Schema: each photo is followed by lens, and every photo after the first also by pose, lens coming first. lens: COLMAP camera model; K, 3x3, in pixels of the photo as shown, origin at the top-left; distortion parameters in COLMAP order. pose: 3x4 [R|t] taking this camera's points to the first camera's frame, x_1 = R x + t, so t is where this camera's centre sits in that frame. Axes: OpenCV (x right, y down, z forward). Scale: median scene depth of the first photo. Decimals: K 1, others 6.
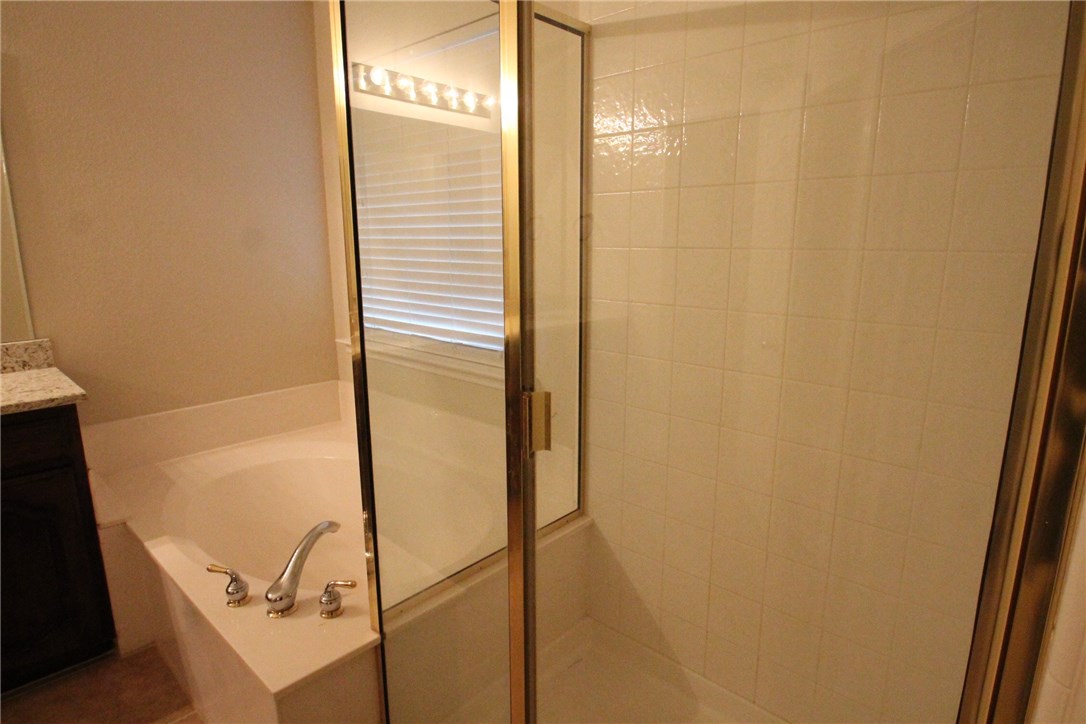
lens RADIAL K [[602.5, 0, 544.7], [0, 602.5, 364.1], [0, 0, 1]] dist [-0.011390, -0.002425]
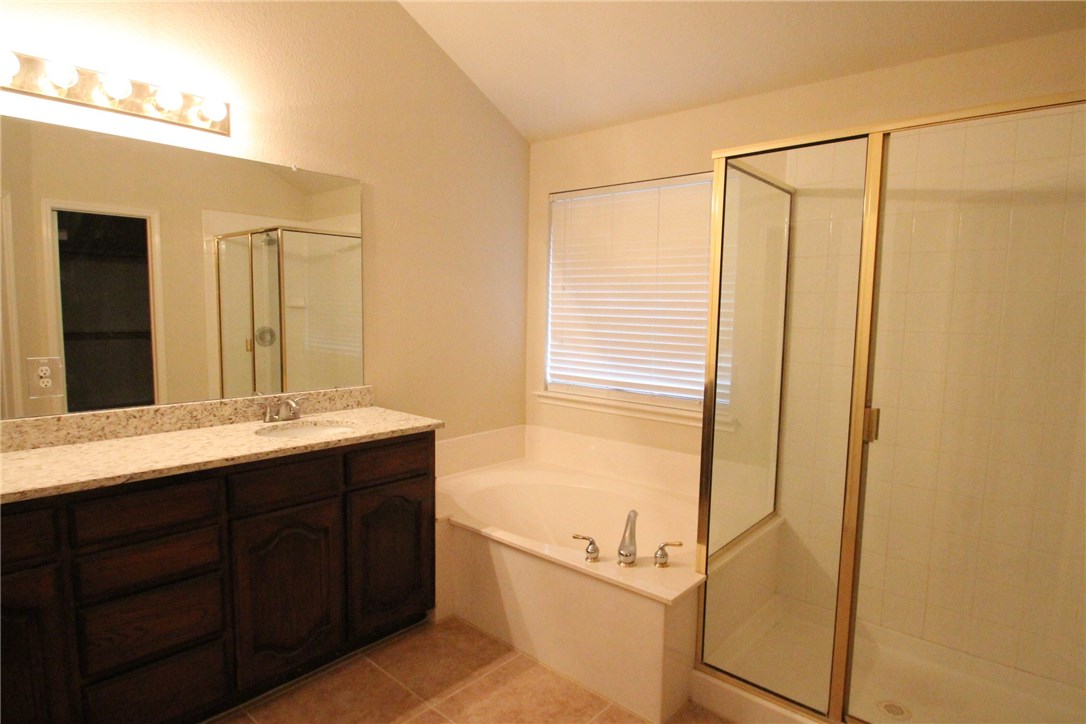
lens RADIAL K [[602.5, 0, 535.0], [0, 602.5, 362.3], [0, 0, 1]] dist [-0.011390, -0.002425]
pose [[0.999611, 0.014954, 0.023532, -0.569278], [-0.012169, 0.993366, -0.114350, 0.067103], [-0.025086, 0.114019, 0.993162, -0.439056]]
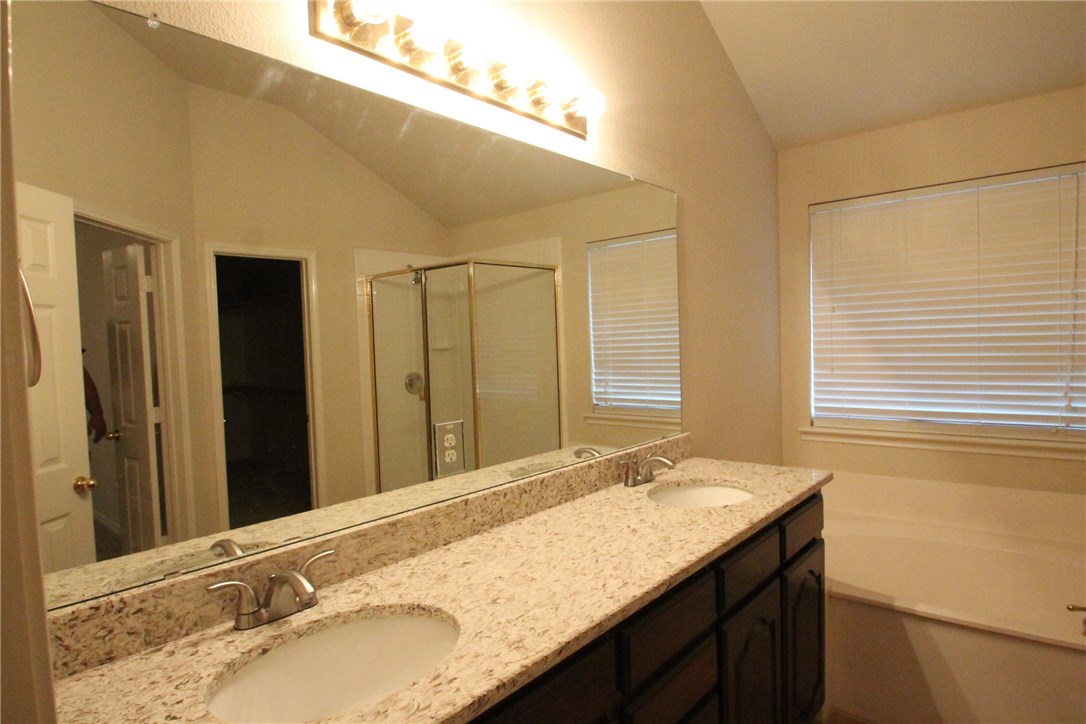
lens RADIAL K [[602.5, 0, 550.0], [0, 602.5, 363.4], [0, 0, 1]] dist [-0.011390, -0.002425]
pose [[0.998718, -0.038124, 0.033302, -1.296929], [0.043231, 0.984616, -0.169302, 0.013985], [-0.026335, 0.170524, 0.985002, -0.183047]]
